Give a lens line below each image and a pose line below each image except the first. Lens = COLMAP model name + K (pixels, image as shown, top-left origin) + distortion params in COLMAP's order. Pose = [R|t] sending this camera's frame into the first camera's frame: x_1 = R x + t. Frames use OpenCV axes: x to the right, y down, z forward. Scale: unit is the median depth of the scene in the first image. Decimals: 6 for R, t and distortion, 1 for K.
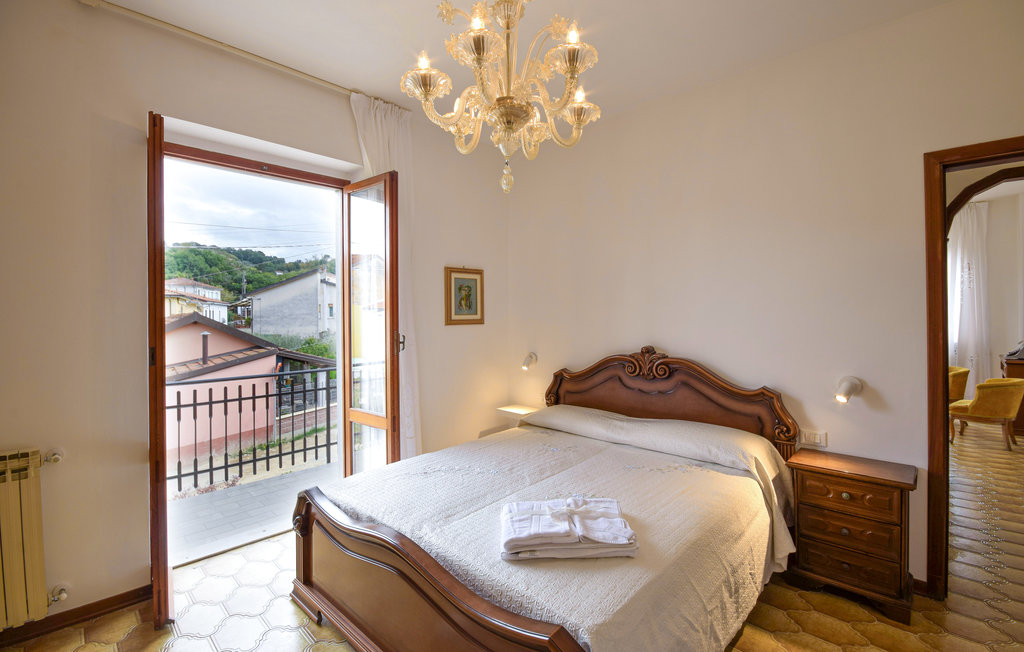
lens RADIAL K [[452.7, 0, 512.2], [0, 452.7, 316.9], [0, 0, 1]] dist [-0.018728, -0.000189]
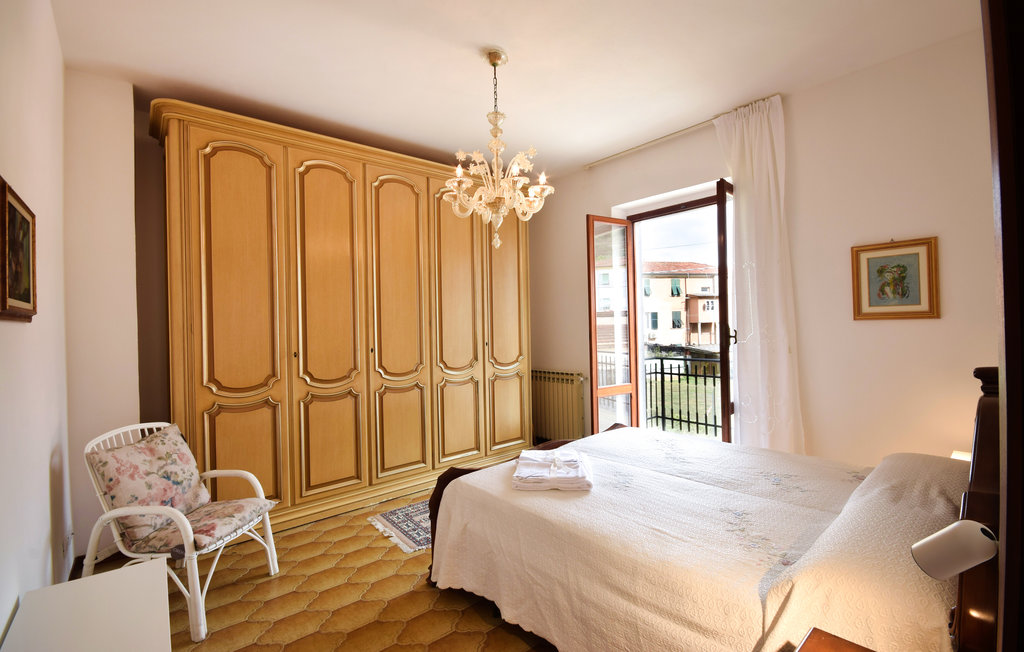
lens RADIAL K [[452.7, 0, 512.2], [0, 452.7, 316.9], [0, 0, 1]] dist [-0.018728, -0.000189]
pose [[-0.095416, 0.000795, -0.995437, 0.813337], [0.024688, 0.999694, -0.001568, -0.000709], [0.995131, -0.024725, -0.095406, 0.553630]]
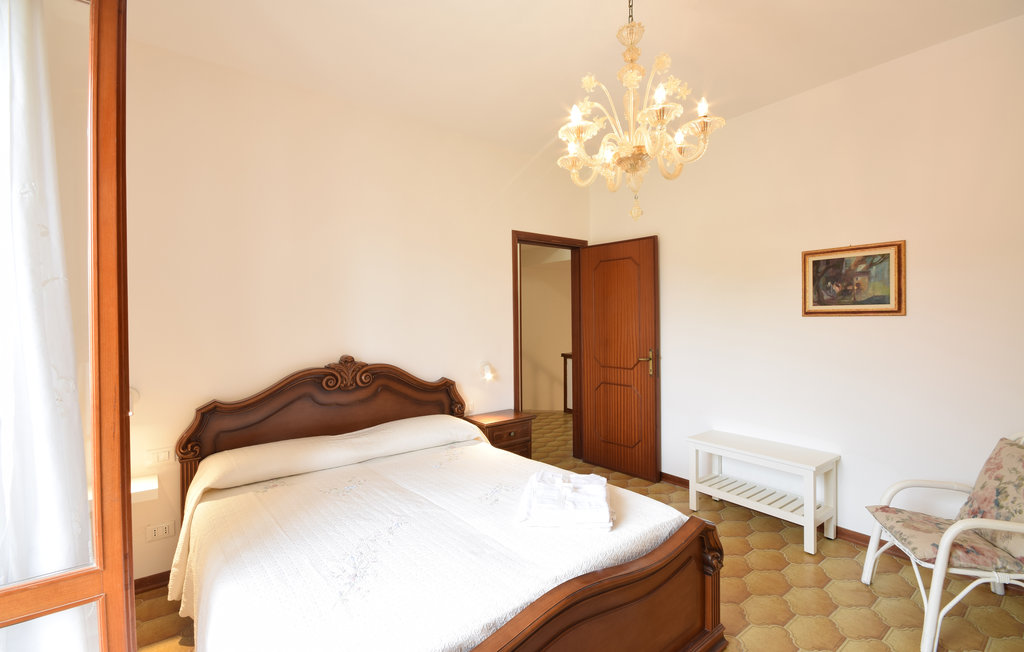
lens RADIAL K [[440.4, 0, 512.0], [0, 440.4, 326.0], [0, 0, 1]] dist [-0.057290, -0.000064]
pose [[0.142994, -0.003098, 0.989719, -0.548479], [0.015412, 0.999881, 0.000903, 0.007388], [-0.989604, 0.015124, 0.143025, 0.519779]]
